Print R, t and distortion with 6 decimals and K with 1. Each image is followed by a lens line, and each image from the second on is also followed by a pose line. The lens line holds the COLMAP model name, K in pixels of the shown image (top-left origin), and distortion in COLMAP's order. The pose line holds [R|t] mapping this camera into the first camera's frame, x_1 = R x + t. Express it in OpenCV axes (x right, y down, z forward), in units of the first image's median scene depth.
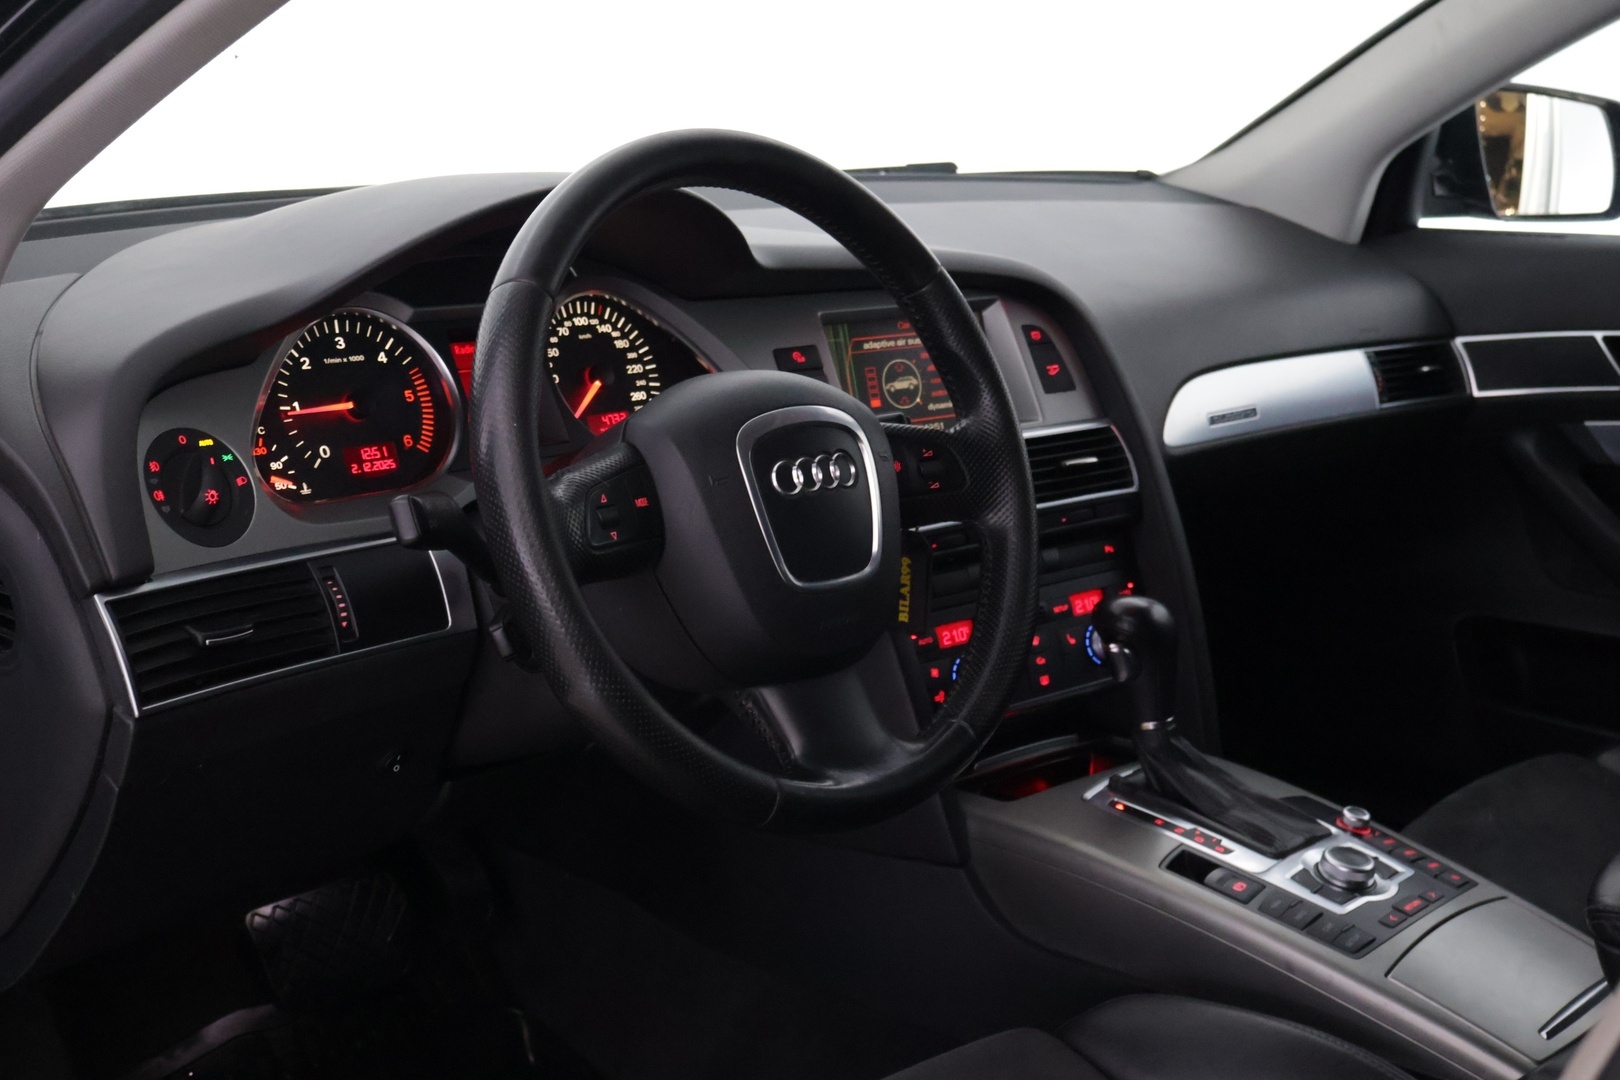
lens RADIAL K [[2050.1, 0, 810.4], [0, 2050.1, 540.8], [0, 0, 1]] dist [-0.033079, 0.000000]
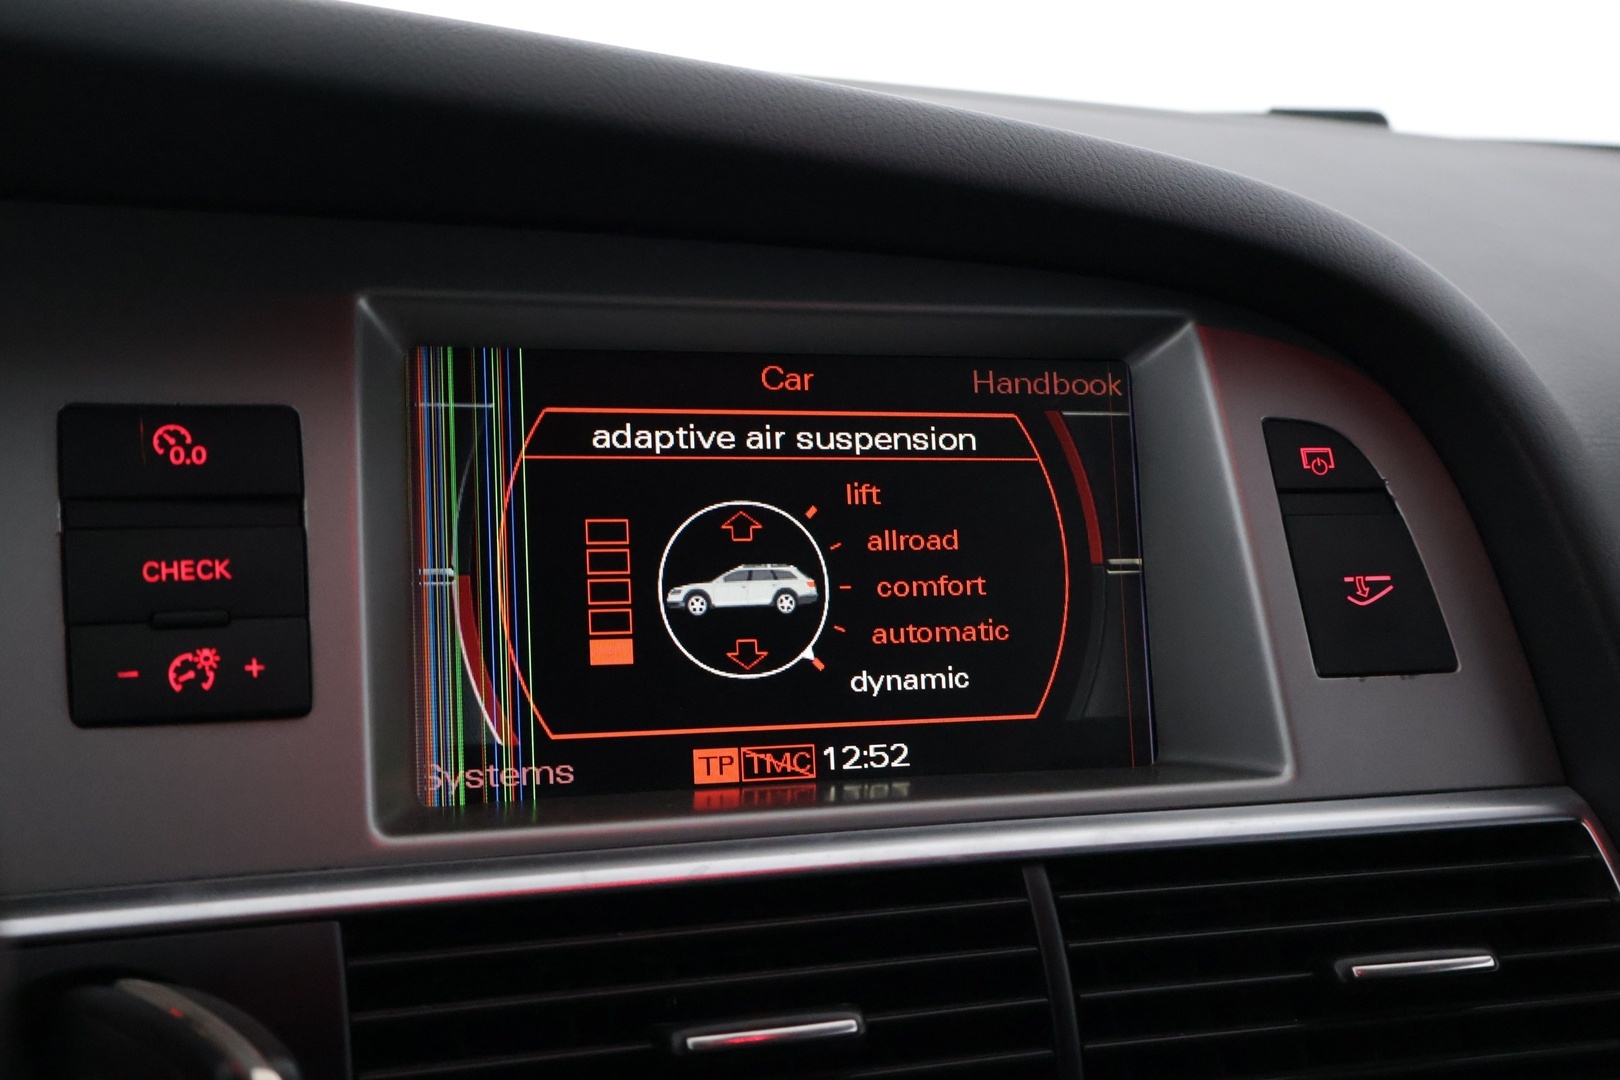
lens RADIAL K [[2050.1, 0, 810.5], [0, 2050.1, 539.6], [0, 0, 1]] dist [-0.033079, 0.000000]
pose [[0.943231, 0.083697, -0.321418, 0.139555], [-0.109541, 0.991974, -0.063149, -0.066748], [0.313553, 0.094773, 0.944829, 0.742886]]
